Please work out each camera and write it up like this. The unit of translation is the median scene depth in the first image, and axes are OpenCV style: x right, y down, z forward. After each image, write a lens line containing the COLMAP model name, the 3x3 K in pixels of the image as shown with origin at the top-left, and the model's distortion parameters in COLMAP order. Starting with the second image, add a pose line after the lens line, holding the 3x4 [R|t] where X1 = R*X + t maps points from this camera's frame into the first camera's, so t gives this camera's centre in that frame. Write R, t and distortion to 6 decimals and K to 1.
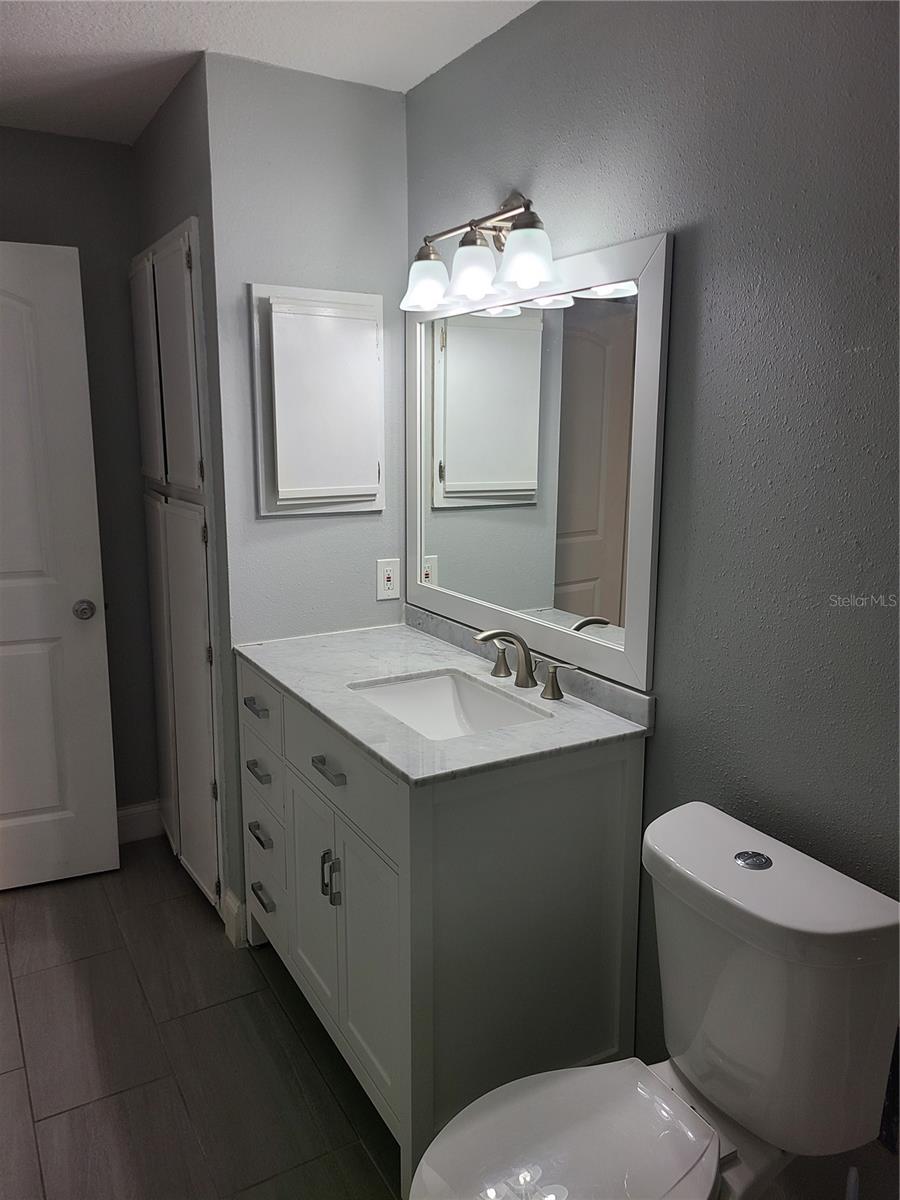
lens RADIAL K [[893.2, 0, 450.1], [0, 893.2, 598.5], [0, 0, 1]] dist [0.054636, -0.035938]
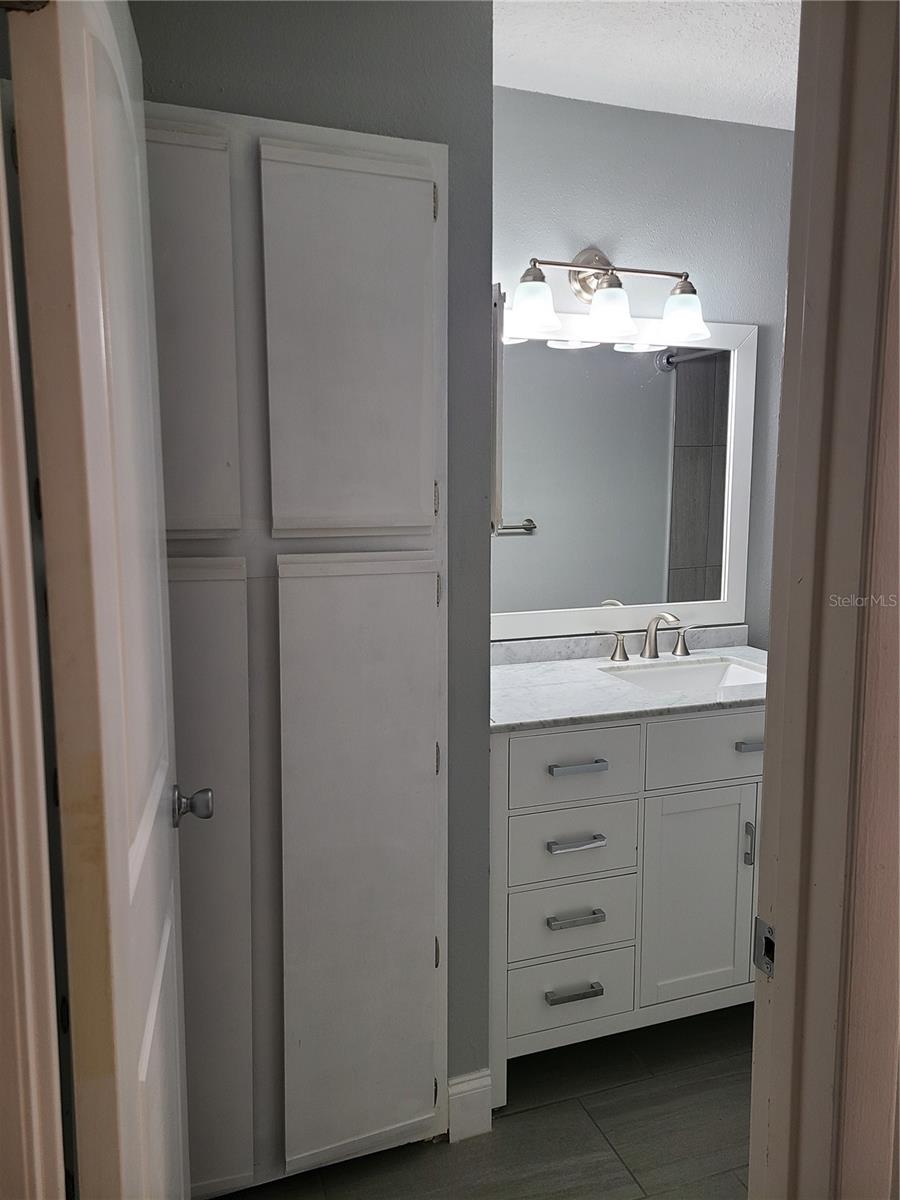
lens RADIAL K [[893.2, 0, 455.6], [0, 893.2, 596.4], [0, 0, 1]] dist [0.054636, -0.035938]
pose [[0.169730, -0.134160, 0.976316, -1.093222], [0.197015, 0.975311, 0.099771, -0.150814], [-0.965597, 0.175415, 0.191971, 0.964670]]
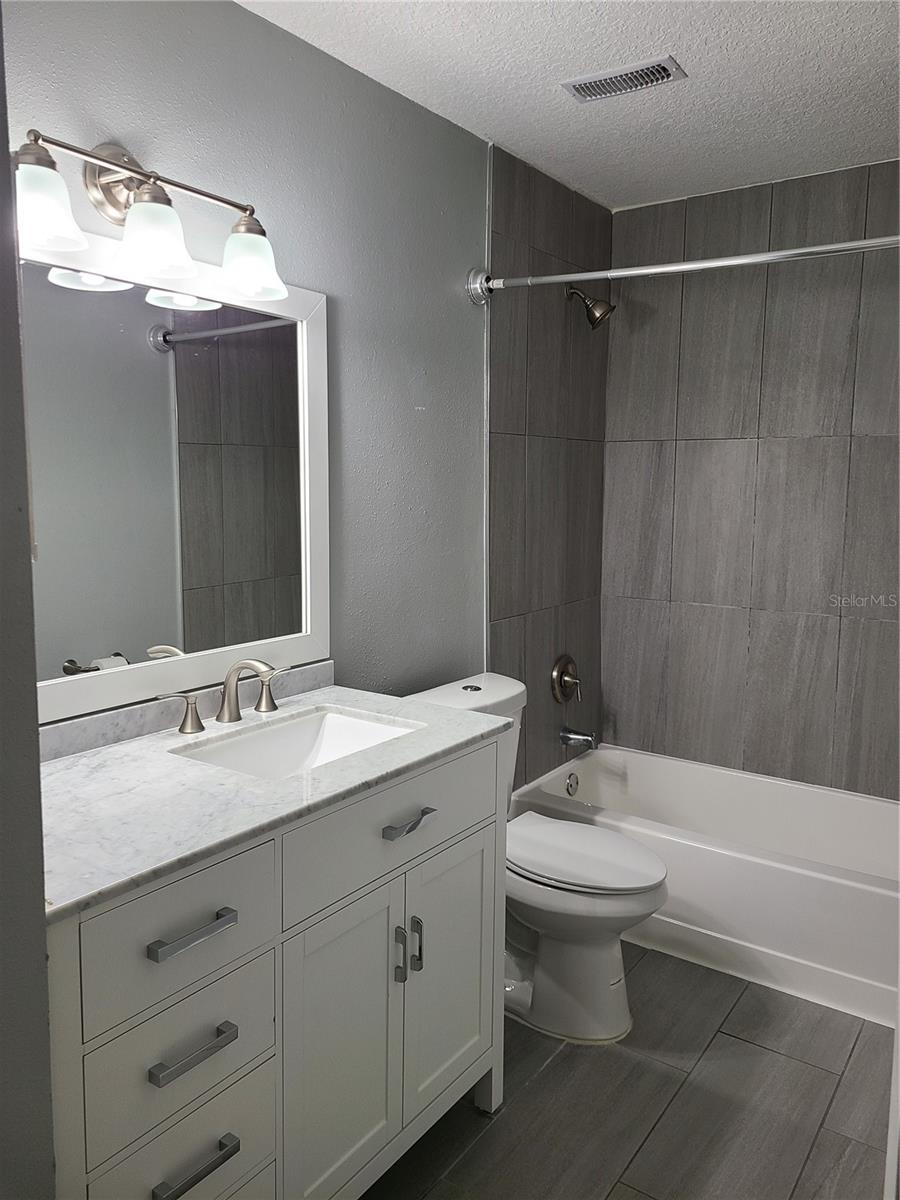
lens RADIAL K [[893.2, 0, 462.5], [0, 893.2, 585.6], [0, 0, 1]] dist [0.054636, -0.035938]
pose [[-0.429424, -0.109398, 0.896452, -0.781315], [0.170108, 0.965070, 0.199258, -0.167585], [-0.886937, 0.238060, -0.395815, 1.071248]]
